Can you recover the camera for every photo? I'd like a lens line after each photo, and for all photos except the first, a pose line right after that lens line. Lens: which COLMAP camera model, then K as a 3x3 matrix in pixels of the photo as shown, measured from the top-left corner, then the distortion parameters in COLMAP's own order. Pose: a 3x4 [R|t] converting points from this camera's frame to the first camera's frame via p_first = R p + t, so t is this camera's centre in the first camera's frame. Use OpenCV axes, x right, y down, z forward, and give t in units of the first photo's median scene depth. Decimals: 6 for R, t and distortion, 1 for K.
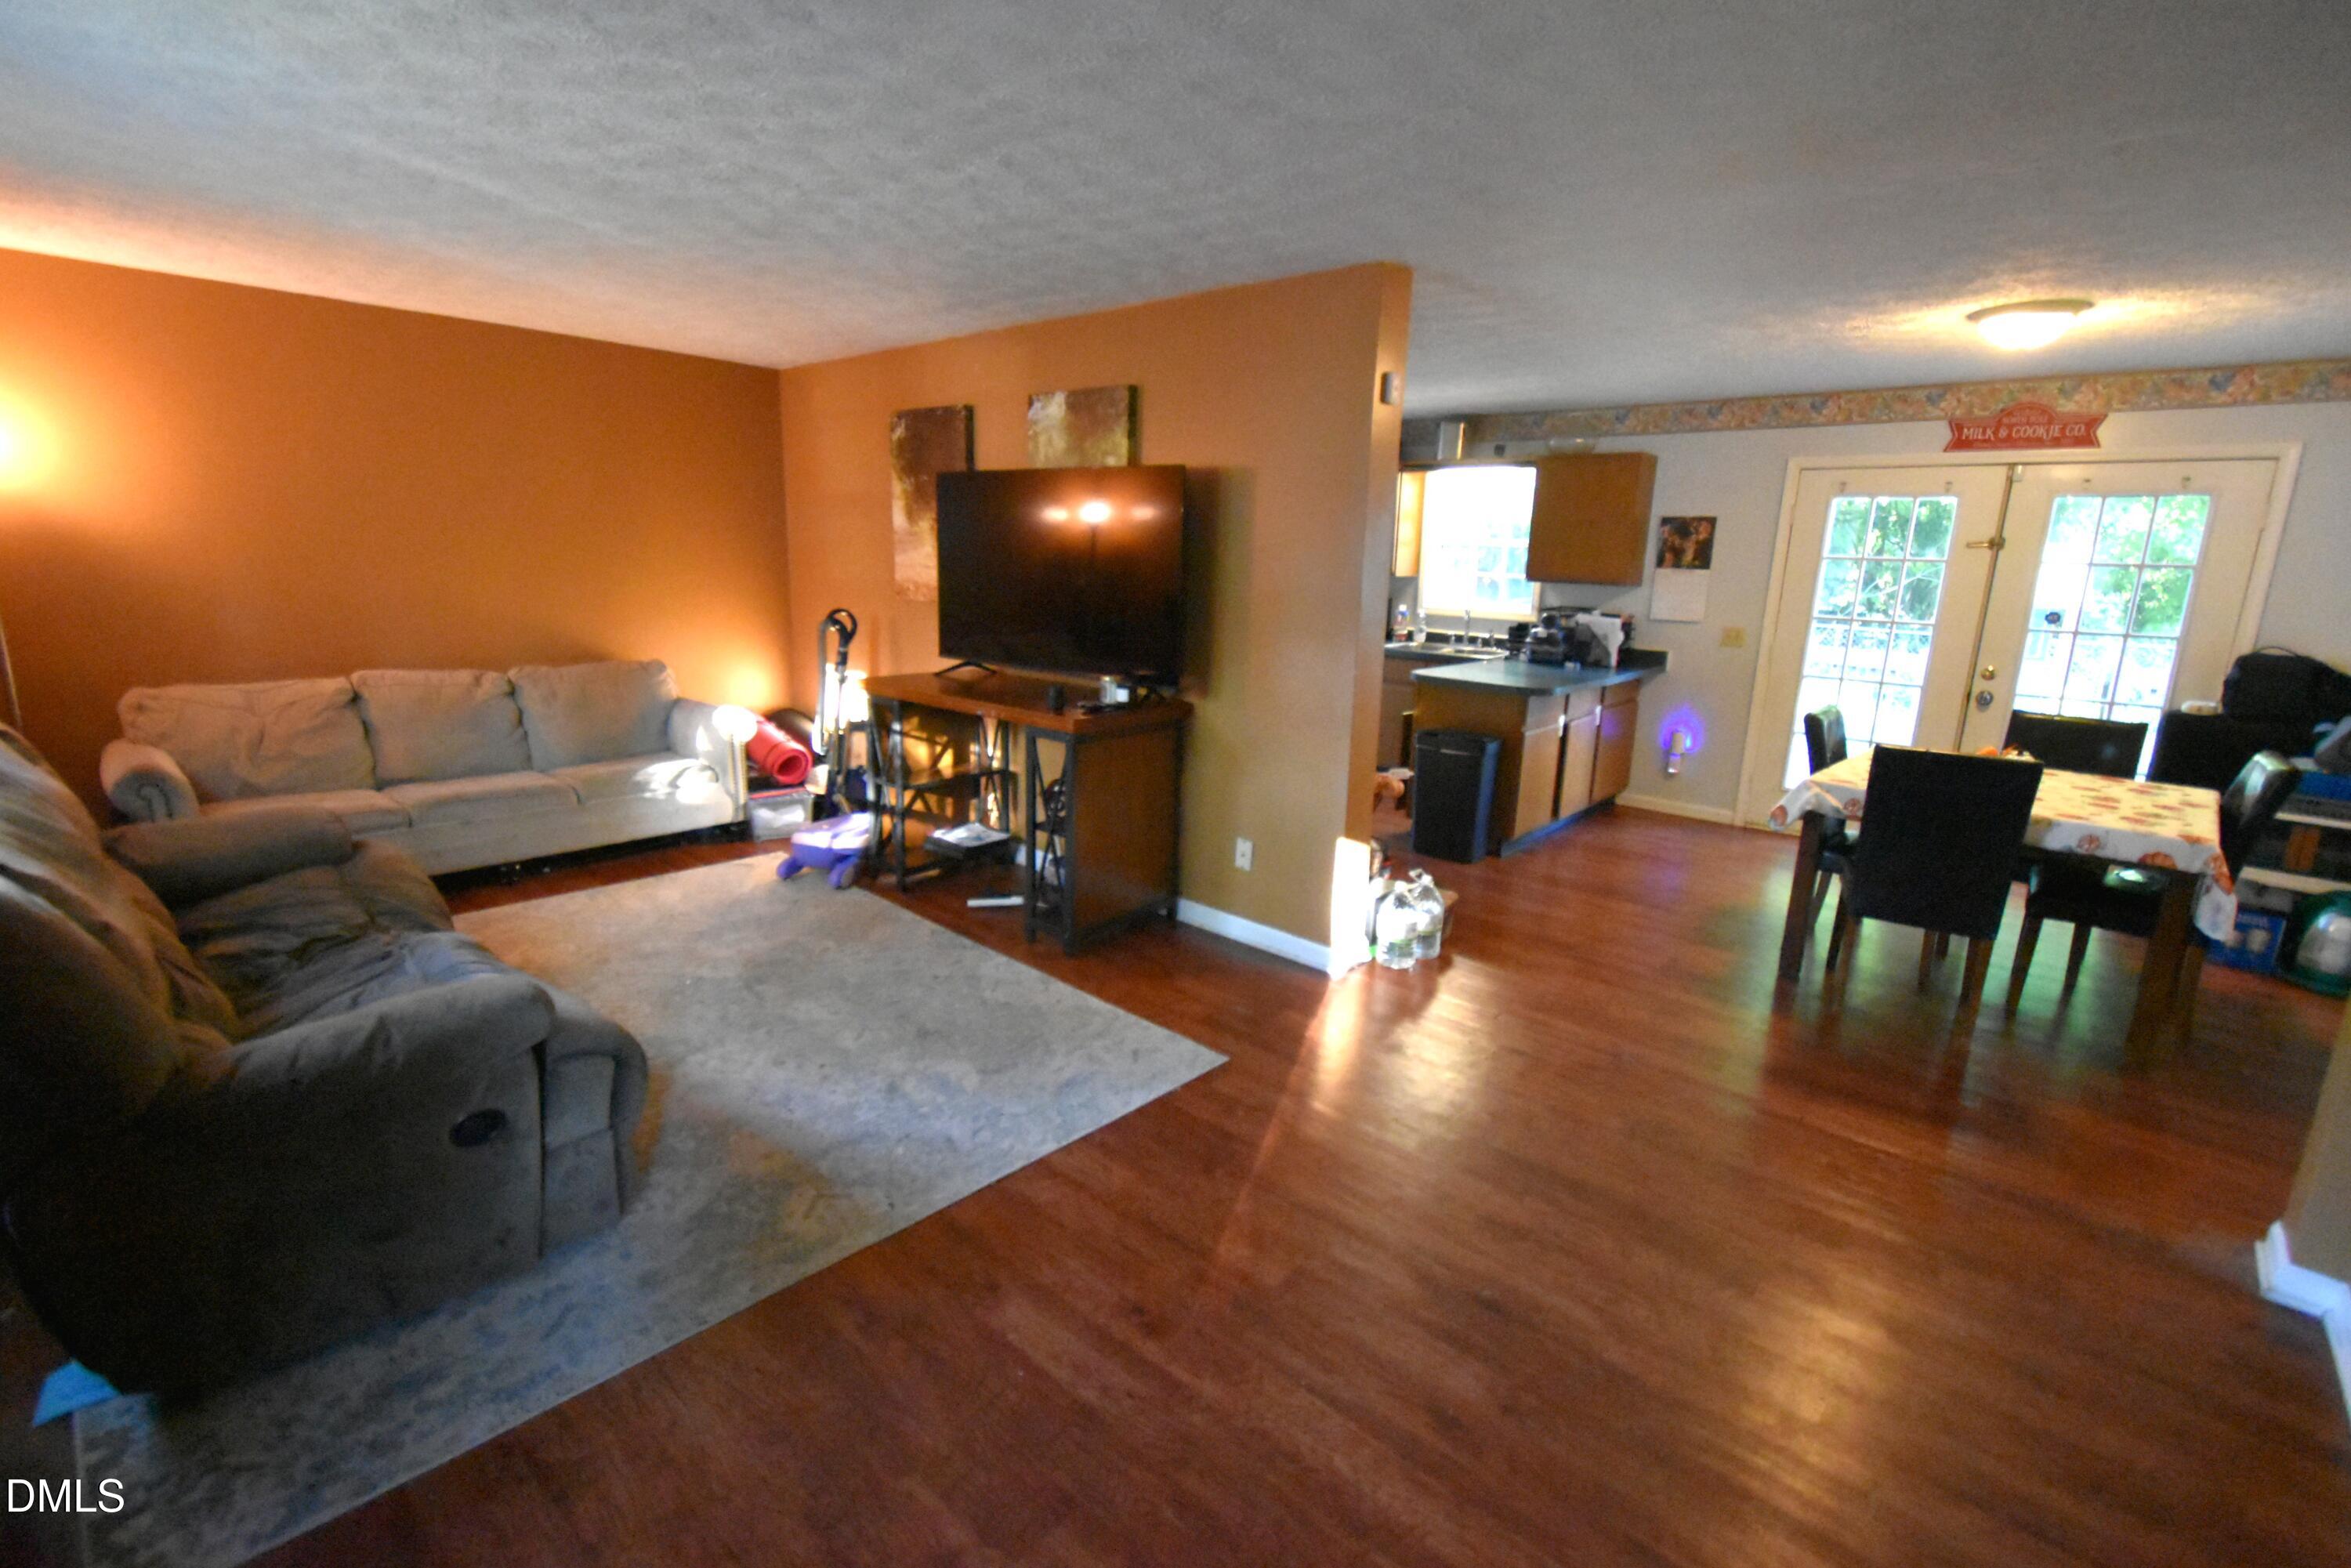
lens RADIAL K [[1032.8, 0, 1180.4], [0, 1032.8, 777.4], [0, 0, 1]] dist [0.011279, -0.006847]
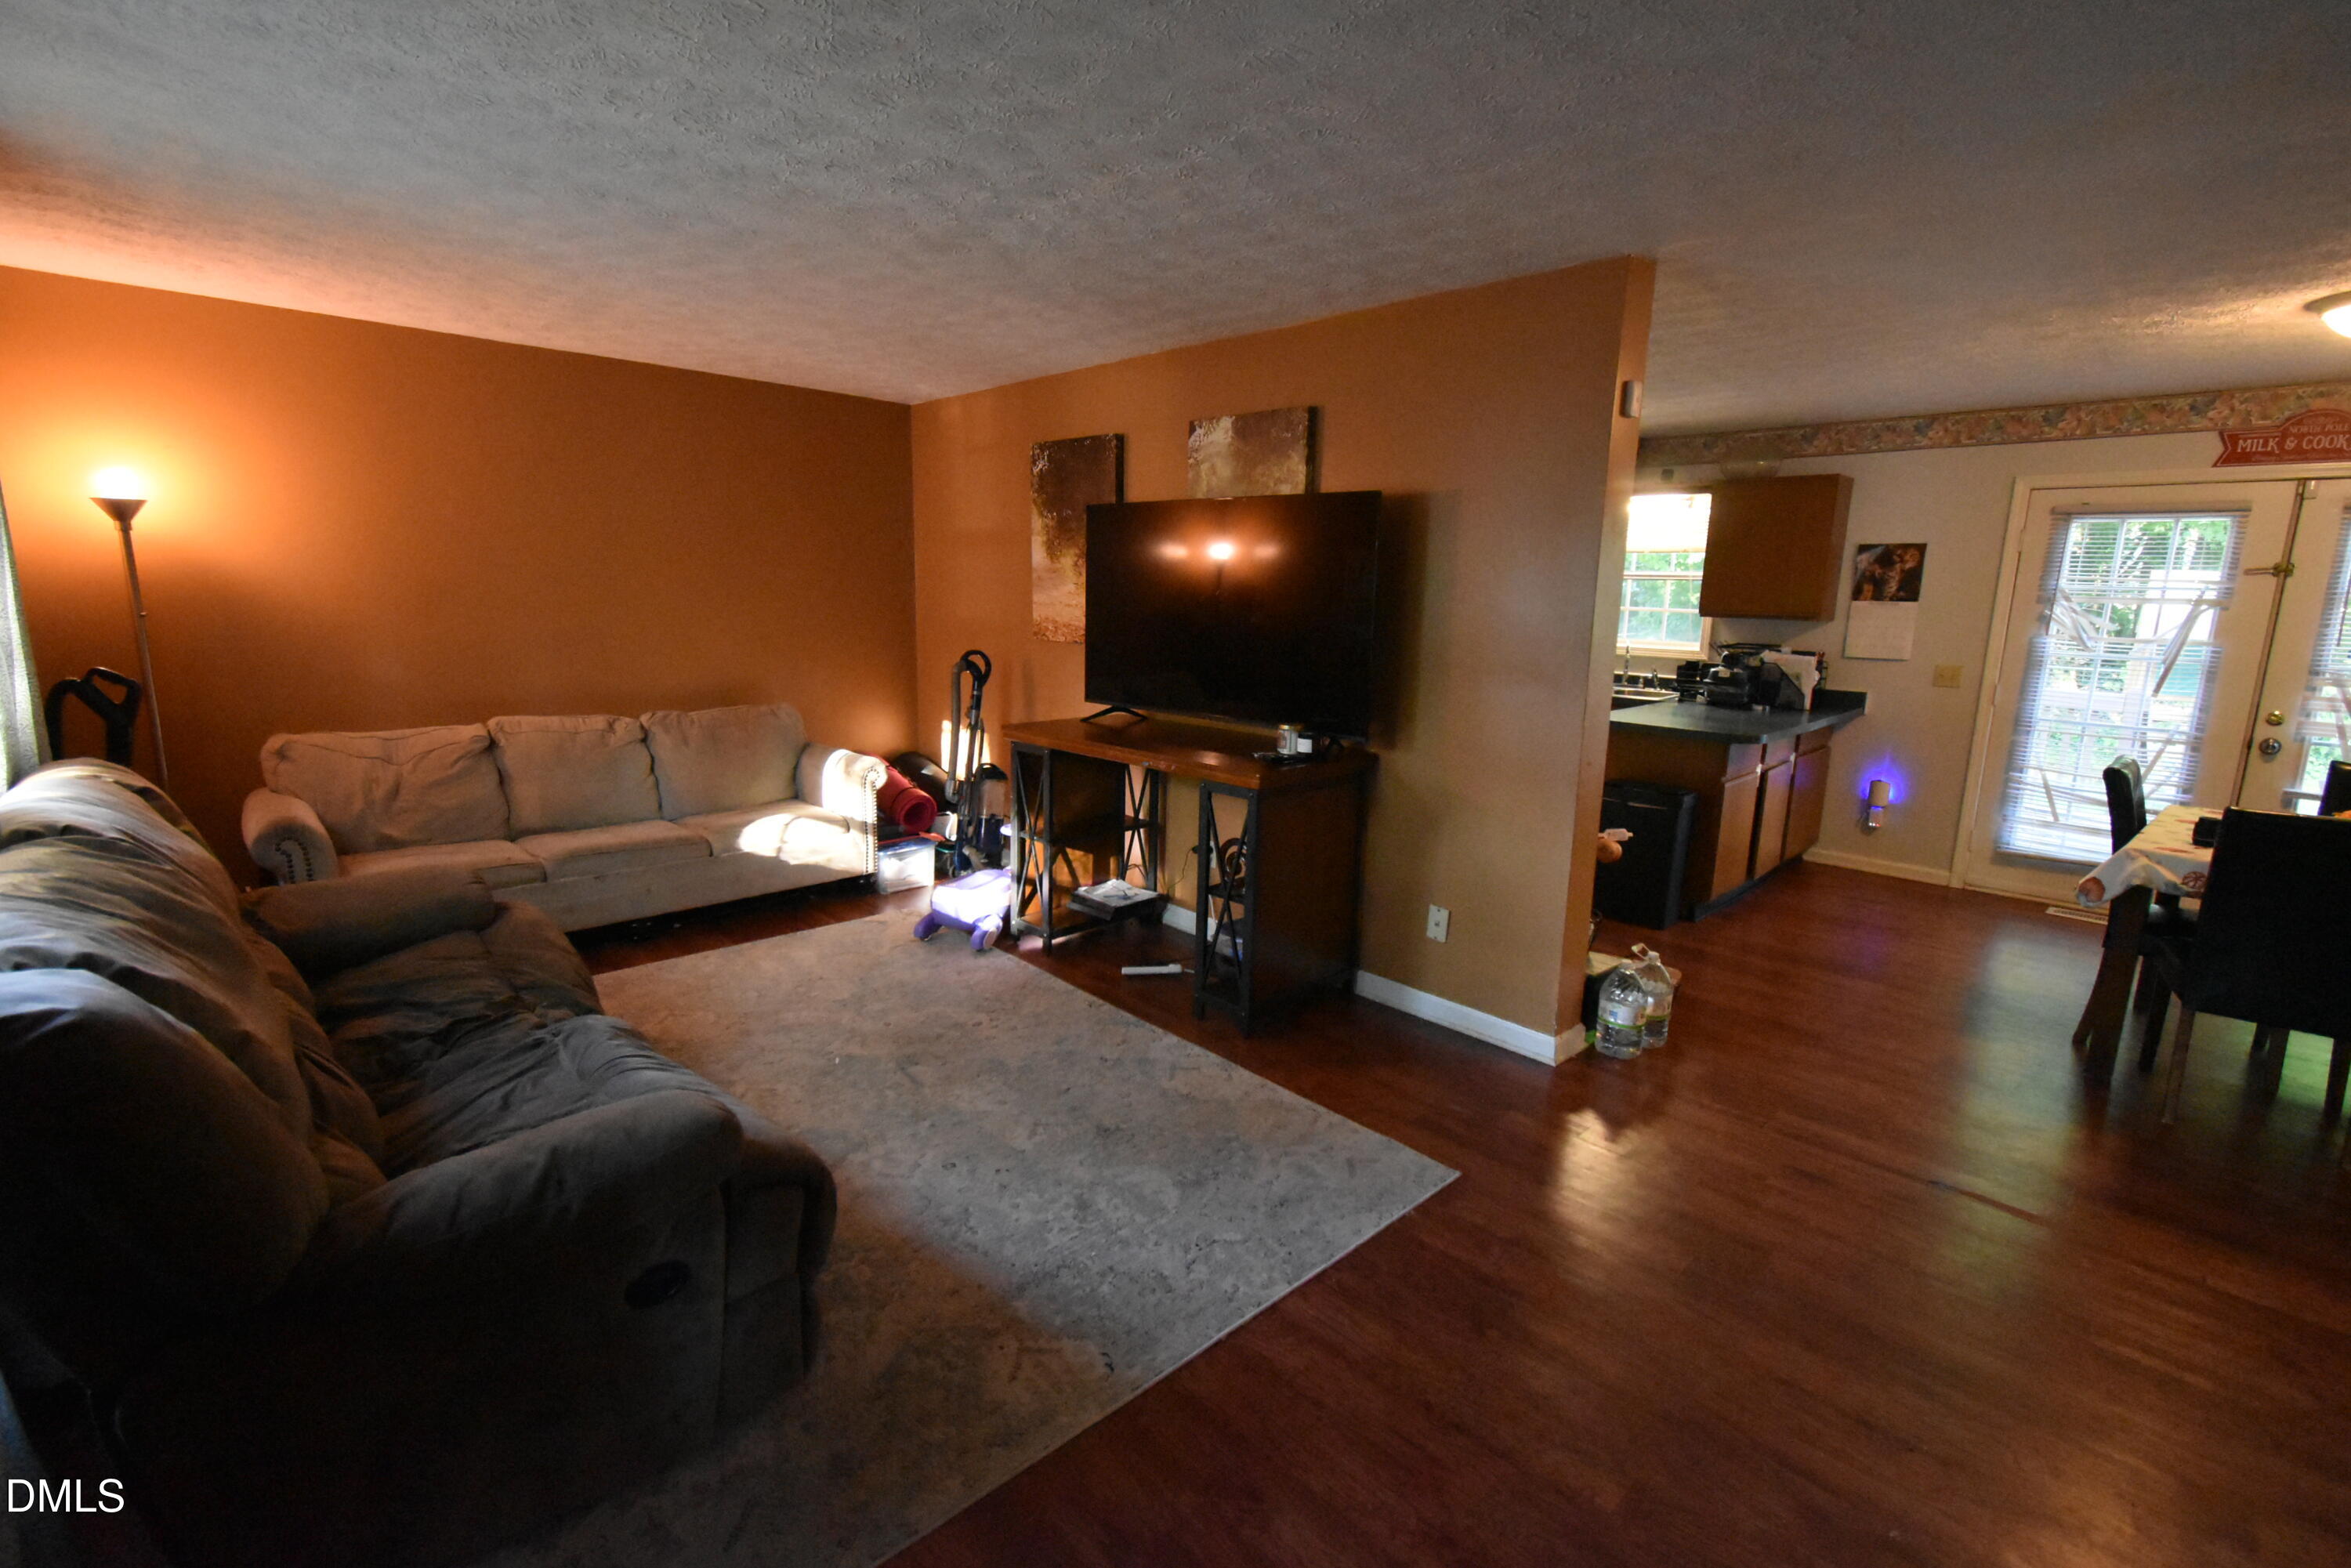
lens RADIAL K [[1033.9, 0, 1178.4], [0, 1033.9, 776.7], [0, 0, 1]] dist [0.009670, -0.005250]
pose [[0.997529, 0.003874, -0.070153, -0.090647], [-0.006389, 0.999344, -0.035656, -0.017207], [0.069969, 0.036016, 0.996899, 0.083742]]
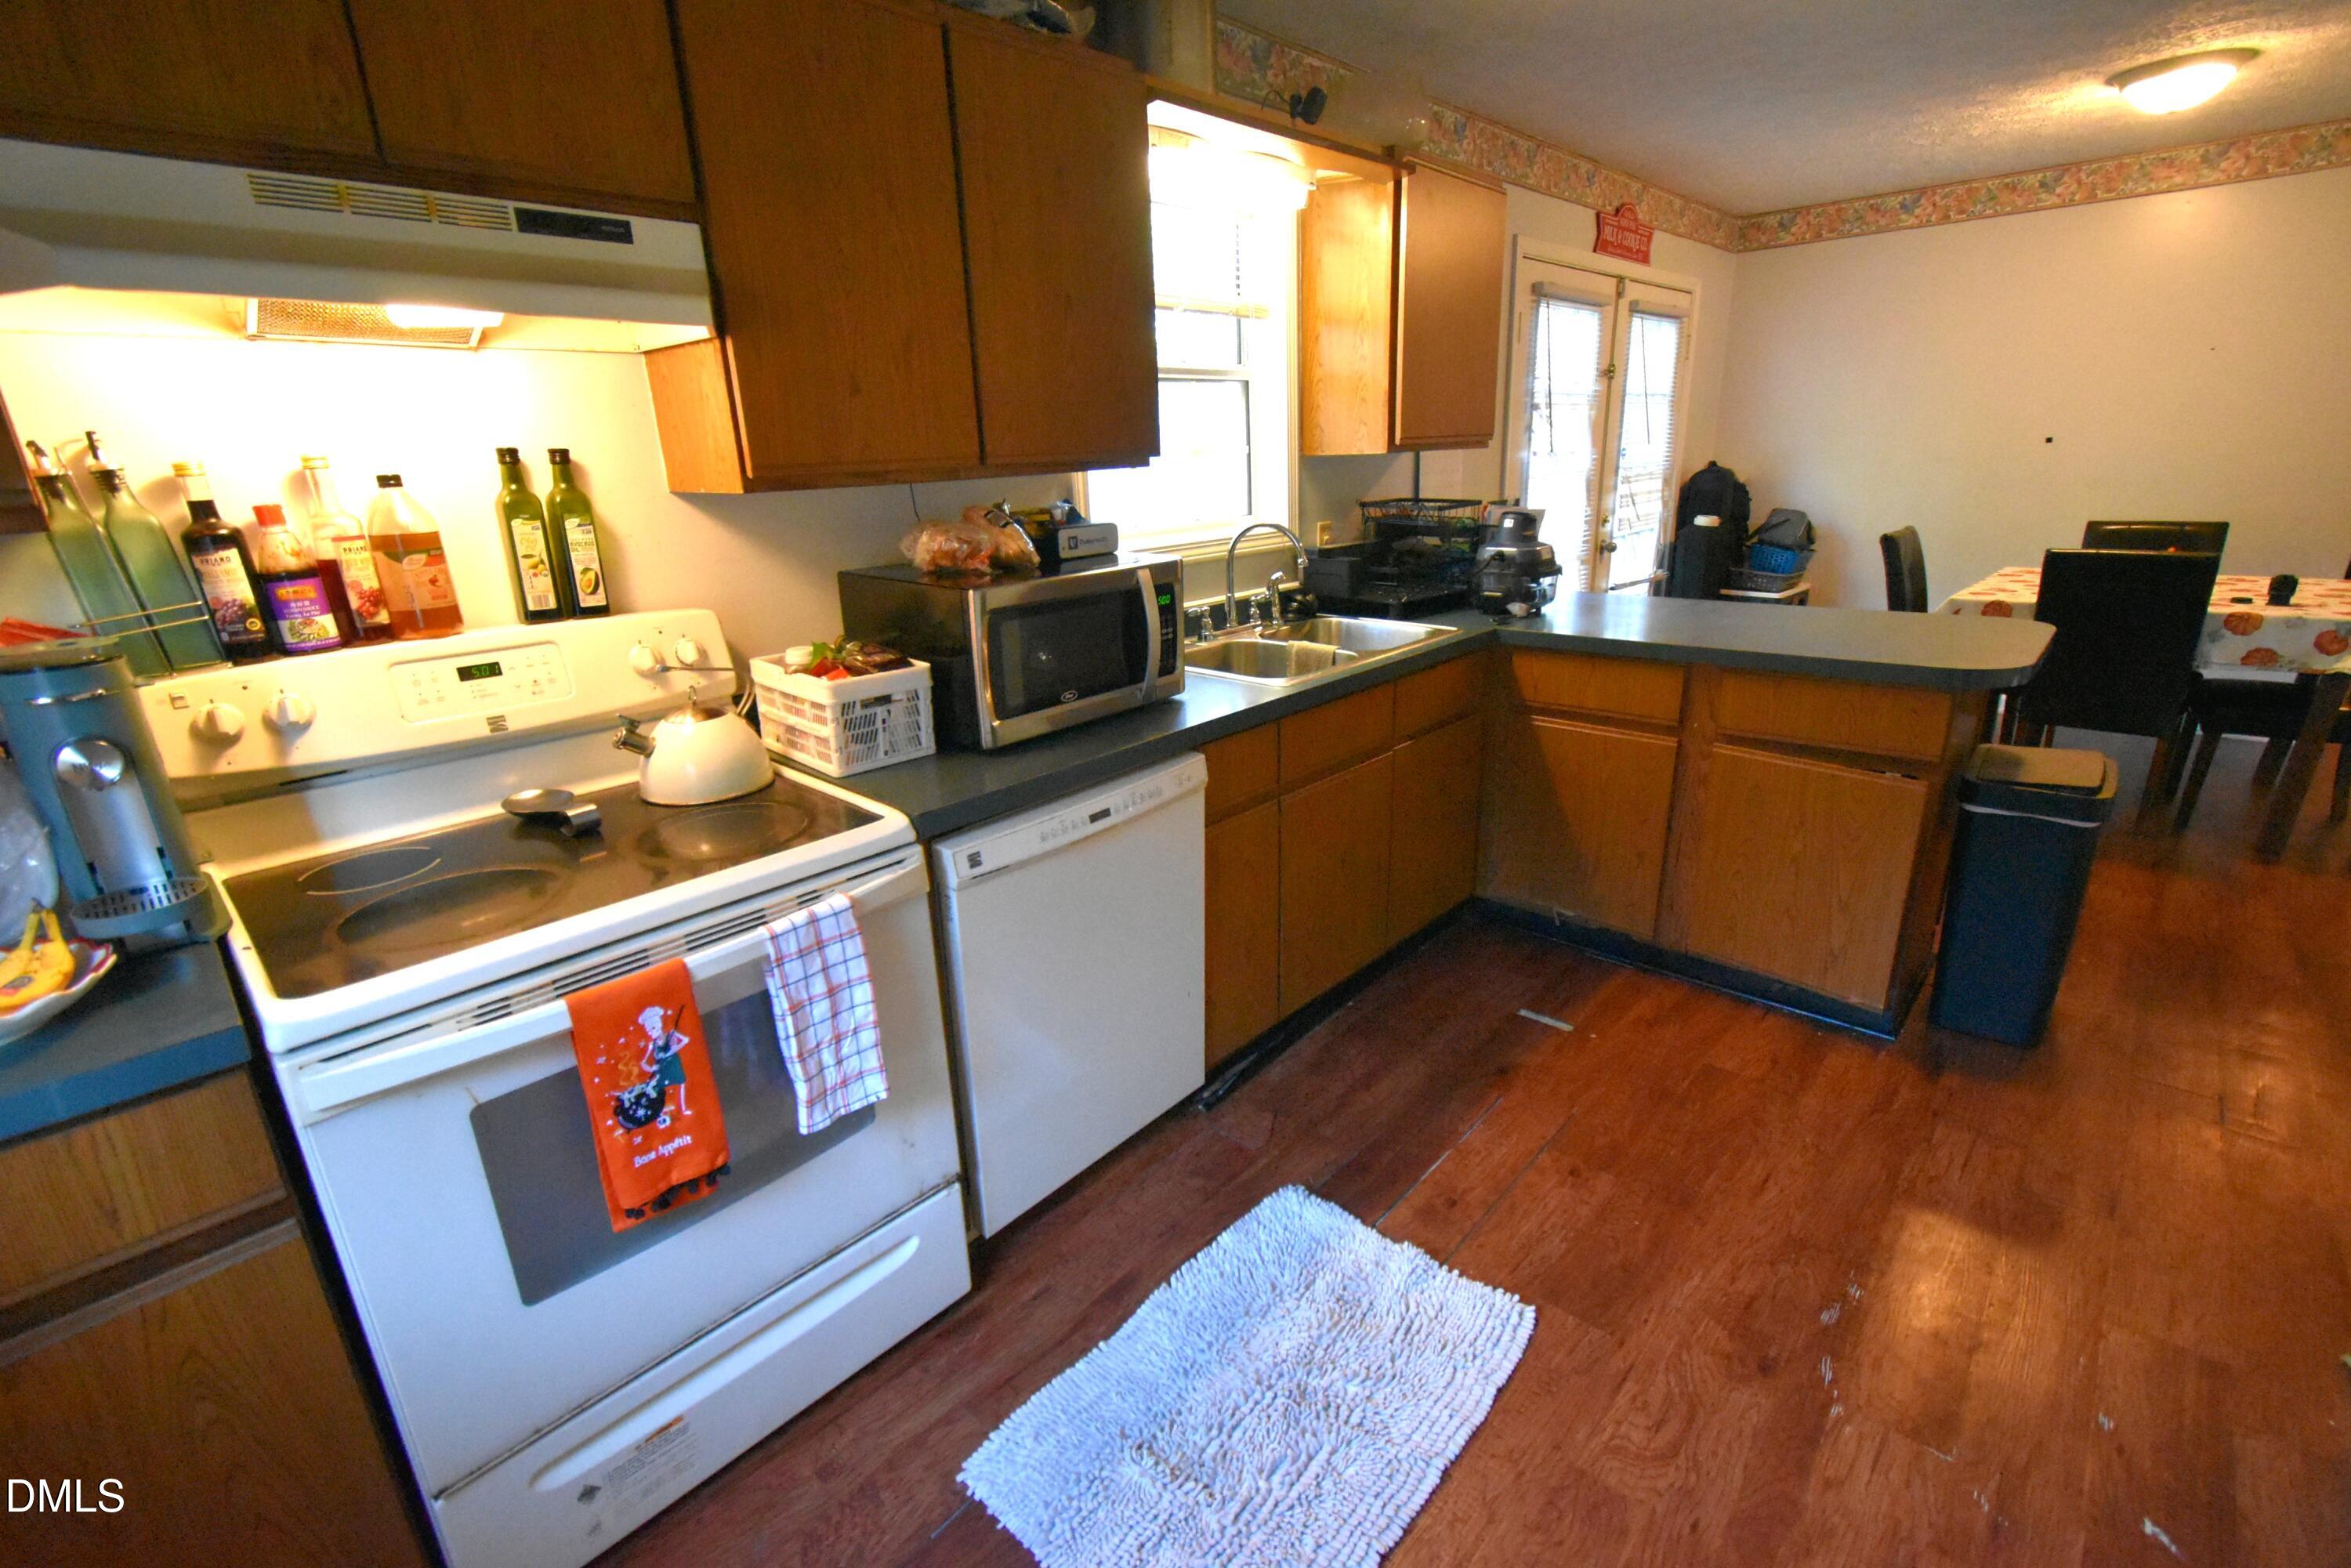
lens RADIAL K [[1032.1, 0, 1179.9], [0, 1032.1, 778.1], [0, 0, 1]] dist [0.008994, -0.004621]
pose [[0.015989, -0.329908, 0.943878, -0.197418], [0.257671, 0.913473, 0.314916, -0.328098], [-0.966101, 0.238174, 0.099613, 1.572714]]
